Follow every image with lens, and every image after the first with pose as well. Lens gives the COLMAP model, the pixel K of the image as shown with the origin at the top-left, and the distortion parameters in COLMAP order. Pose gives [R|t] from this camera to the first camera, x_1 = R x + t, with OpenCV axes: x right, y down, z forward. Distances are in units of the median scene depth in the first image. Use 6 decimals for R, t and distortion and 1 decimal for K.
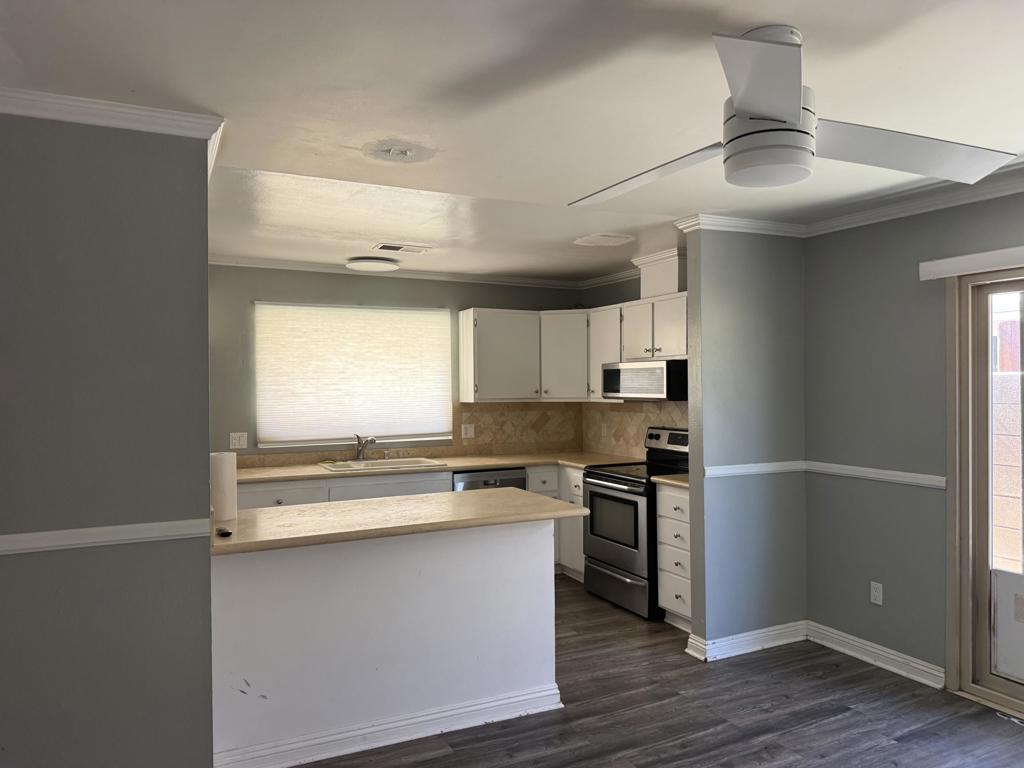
lens RADIAL K [[733.3, 0, 510.4], [0, 733.3, 377.4], [0, 0, 1]] dist [0.067646, -0.078240]
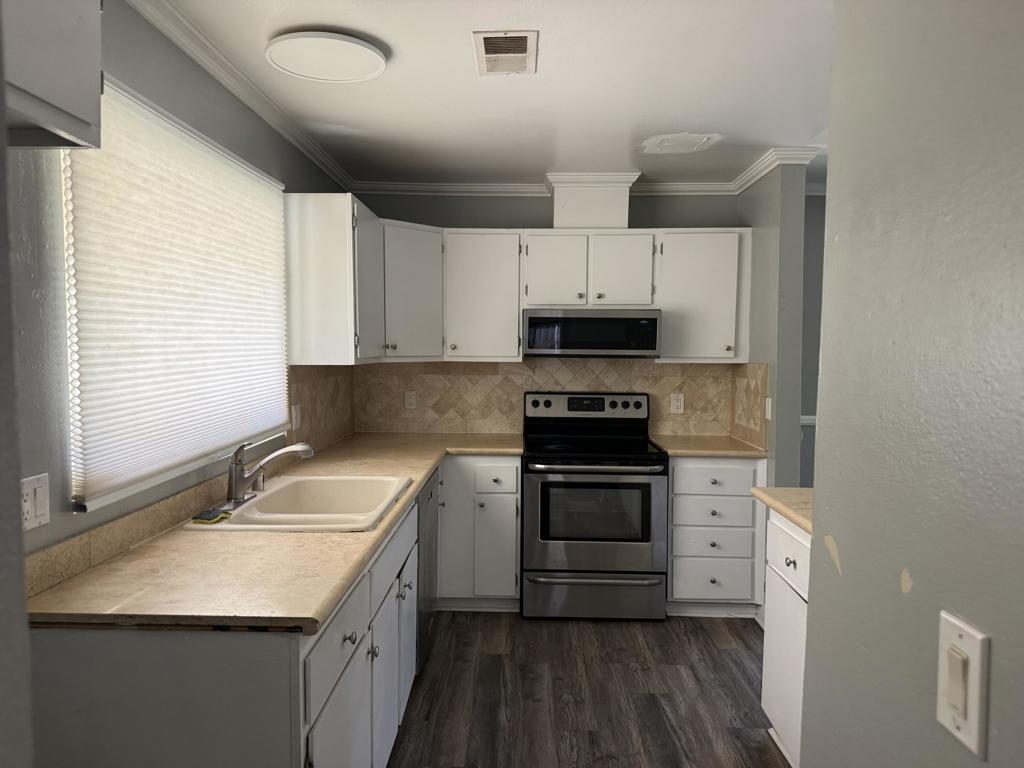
lens RADIAL K [[723.2, 0, 513.2], [0, 723.2, 387.1], [0, 0, 1]] dist [0.089695, -0.114266]
pose [[0.469226, -0.041808, 0.882088, -0.504184], [-0.019840, 0.998127, 0.057861, 0.016913], [-0.882855, -0.044650, 0.467518, 0.641789]]
